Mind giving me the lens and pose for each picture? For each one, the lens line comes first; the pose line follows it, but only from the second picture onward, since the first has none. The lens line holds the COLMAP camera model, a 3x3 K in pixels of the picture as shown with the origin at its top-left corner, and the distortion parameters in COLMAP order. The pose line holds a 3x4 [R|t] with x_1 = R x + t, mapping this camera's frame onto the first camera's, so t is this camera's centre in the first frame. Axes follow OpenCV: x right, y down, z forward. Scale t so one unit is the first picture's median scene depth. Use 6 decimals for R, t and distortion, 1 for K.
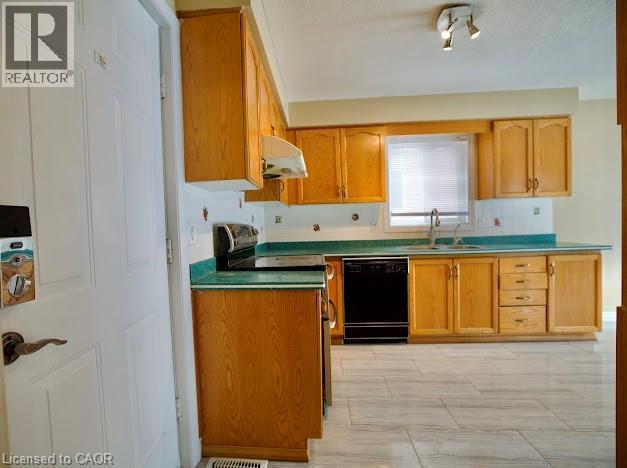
lens RADIAL K [[302.4, 0, 293.1], [0, 302.4, 233.8], [0, 0, 1]] dist [-0.042843, 0.015505]
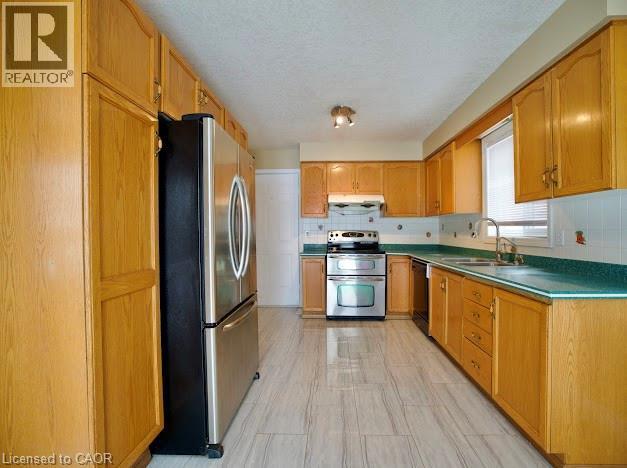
lens RADIAL K [[302.4, 0, 313.8], [0, 302.4, 231.0], [0, 0, 1]] dist [-0.042843, 0.015505]
pose [[0.020622, 0.027873, -0.999399, 1.403509], [-0.026532, 0.999275, 0.027322, -0.059333], [0.999435, 0.025953, 0.021346, 0.505296]]
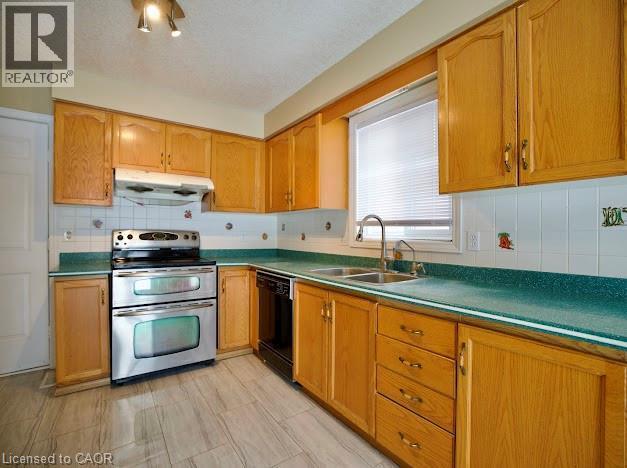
lens RADIAL K [[302.4, 0, 321.9], [0, 302.4, 234.0], [0, 0, 1]] dist [-0.042843, 0.015505]
pose [[0.647872, 0.035080, -0.760941, 0.956682], [-0.047338, 0.998862, 0.005744, -0.042724], [0.760277, 0.032300, 0.648796, 0.508569]]
